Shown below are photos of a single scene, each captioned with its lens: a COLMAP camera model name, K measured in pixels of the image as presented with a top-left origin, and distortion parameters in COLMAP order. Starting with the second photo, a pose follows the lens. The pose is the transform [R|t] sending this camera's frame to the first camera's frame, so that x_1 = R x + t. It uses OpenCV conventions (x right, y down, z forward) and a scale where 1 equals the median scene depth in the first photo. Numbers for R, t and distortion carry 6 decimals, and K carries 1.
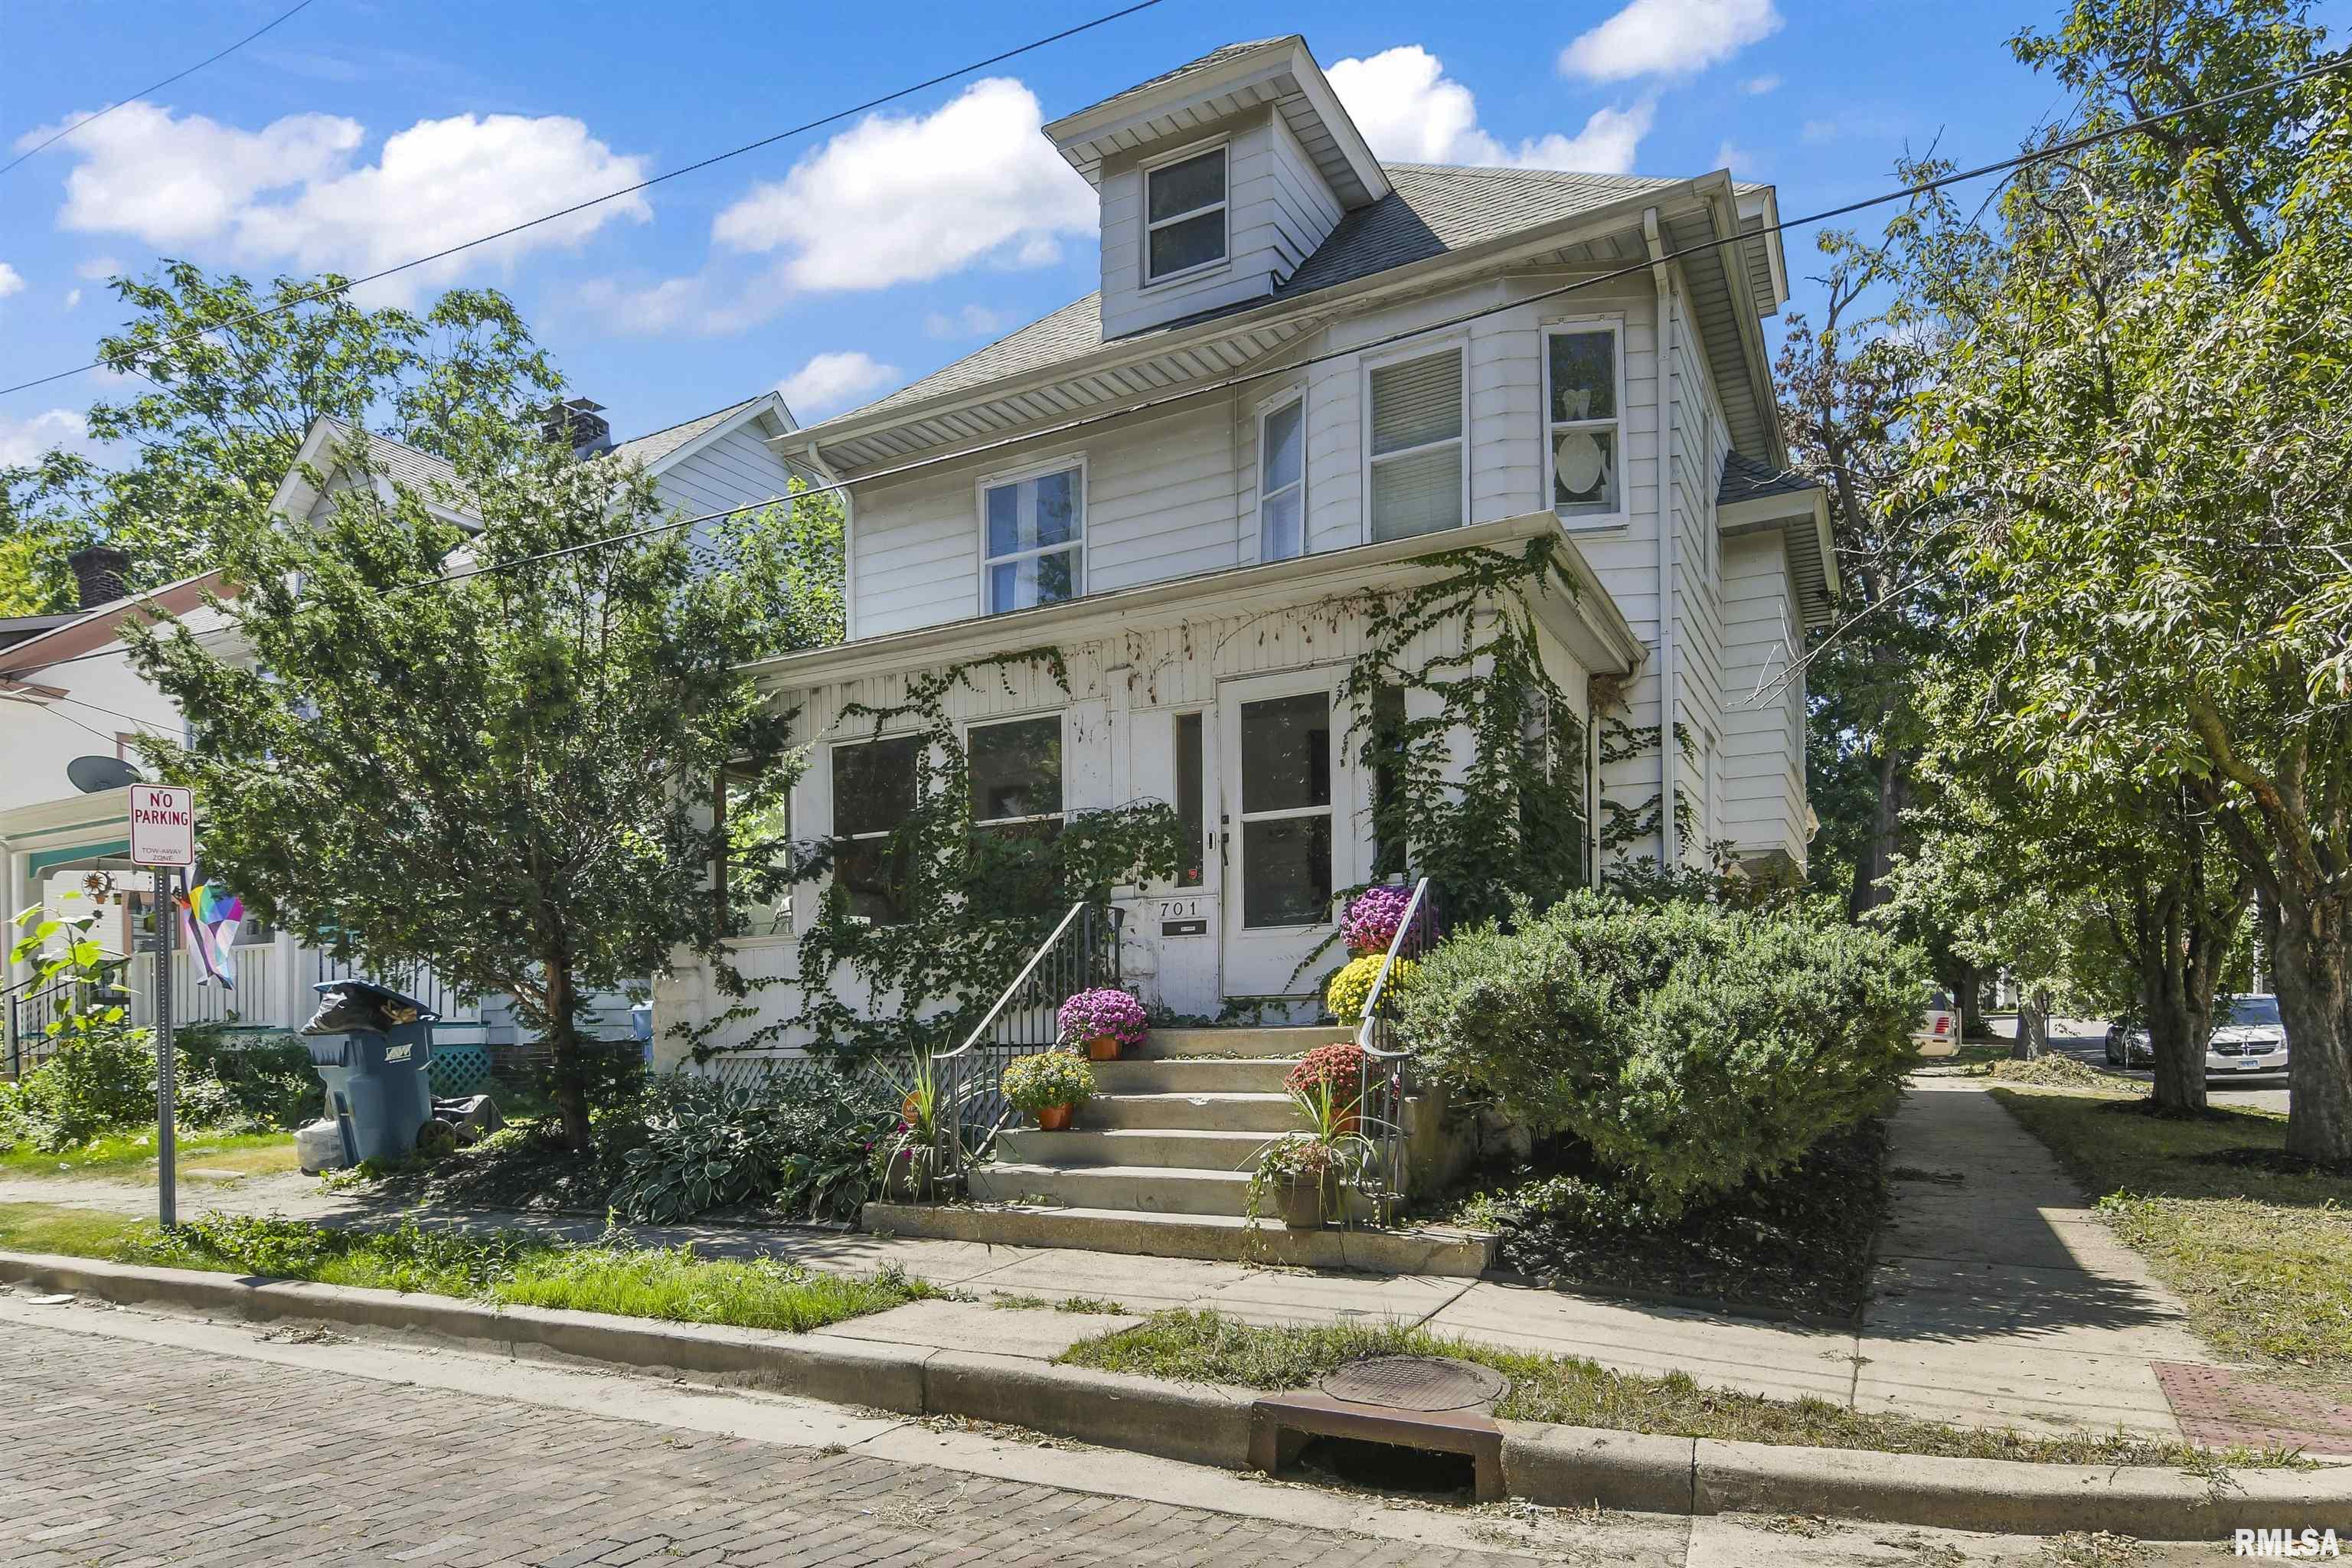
lens RADIAL K [[1289.5, 0, 1181.9], [0, 1289.5, 835.6], [0, 0, 1]] dist [0.012391, -0.005097]
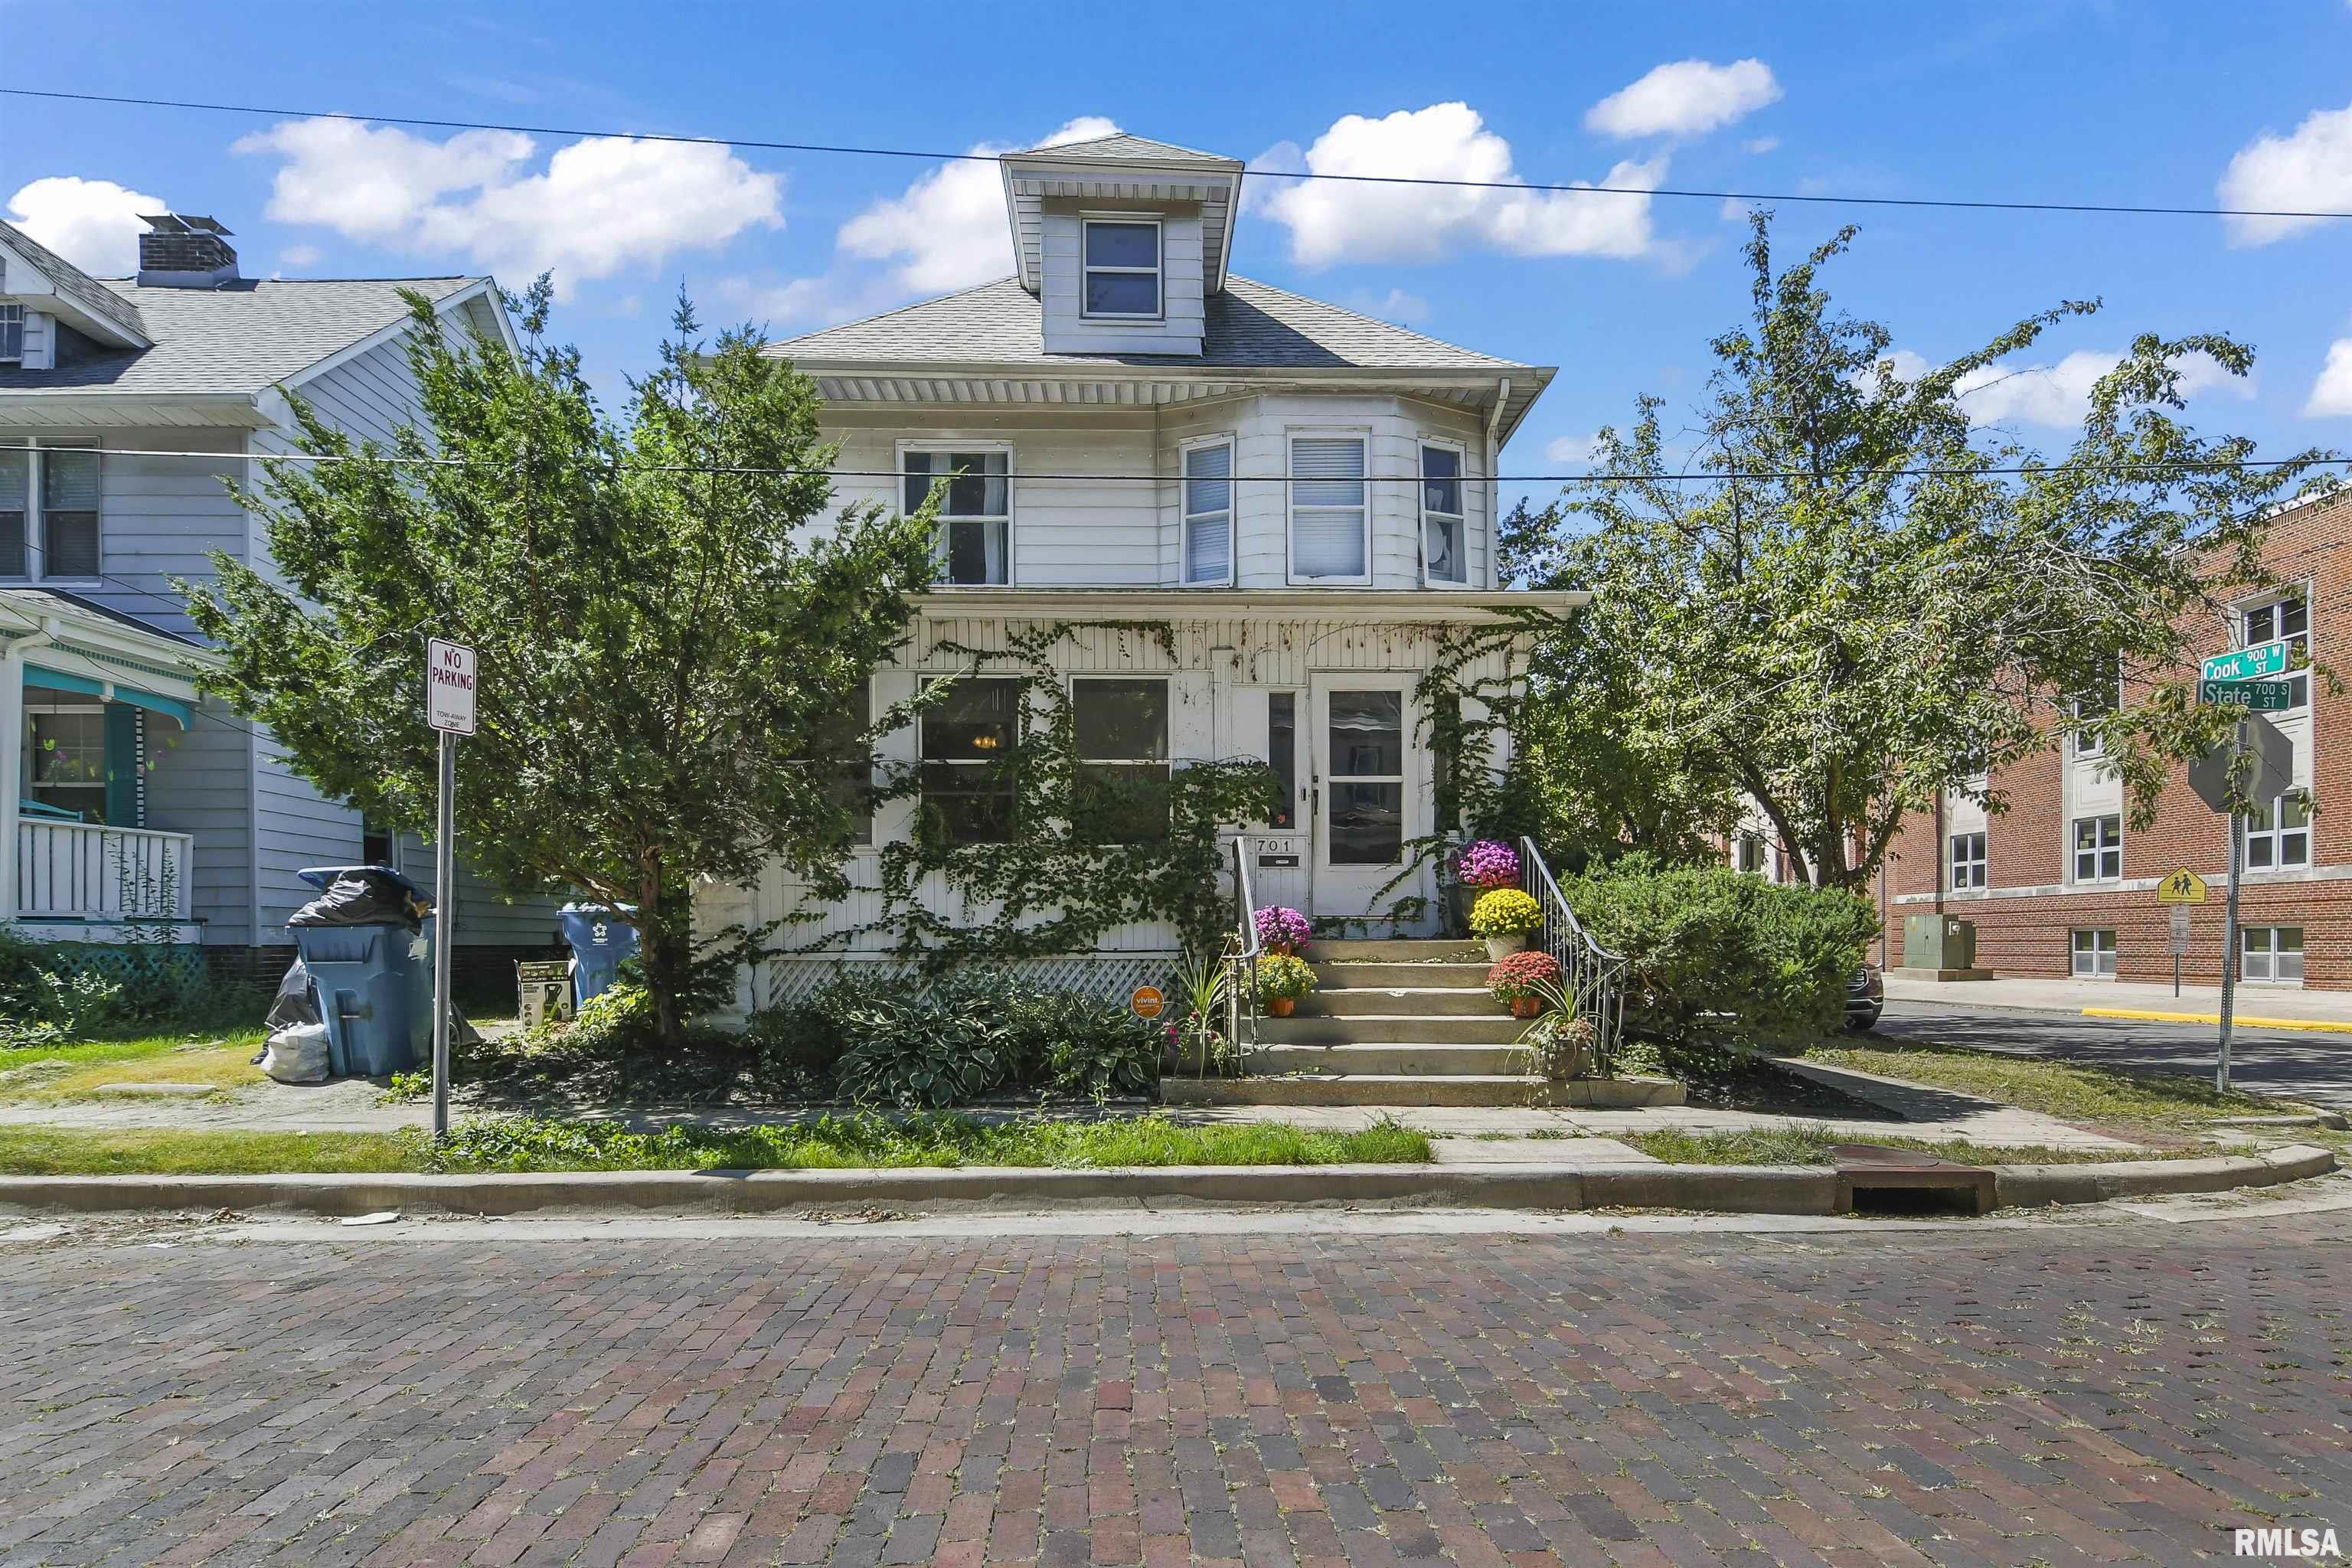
lens RADIAL K [[1108.2, 0, 1167.8], [0, 1108.2, 782.8], [0, 0, 1]] dist [0.001335, -0.000165]
pose [[0.888653, 0.085706, 0.450500, -0.567547], [-0.083713, 0.996191, -0.024389, 0.029199], [-0.450874, -0.016039, 0.892443, 0.072750]]
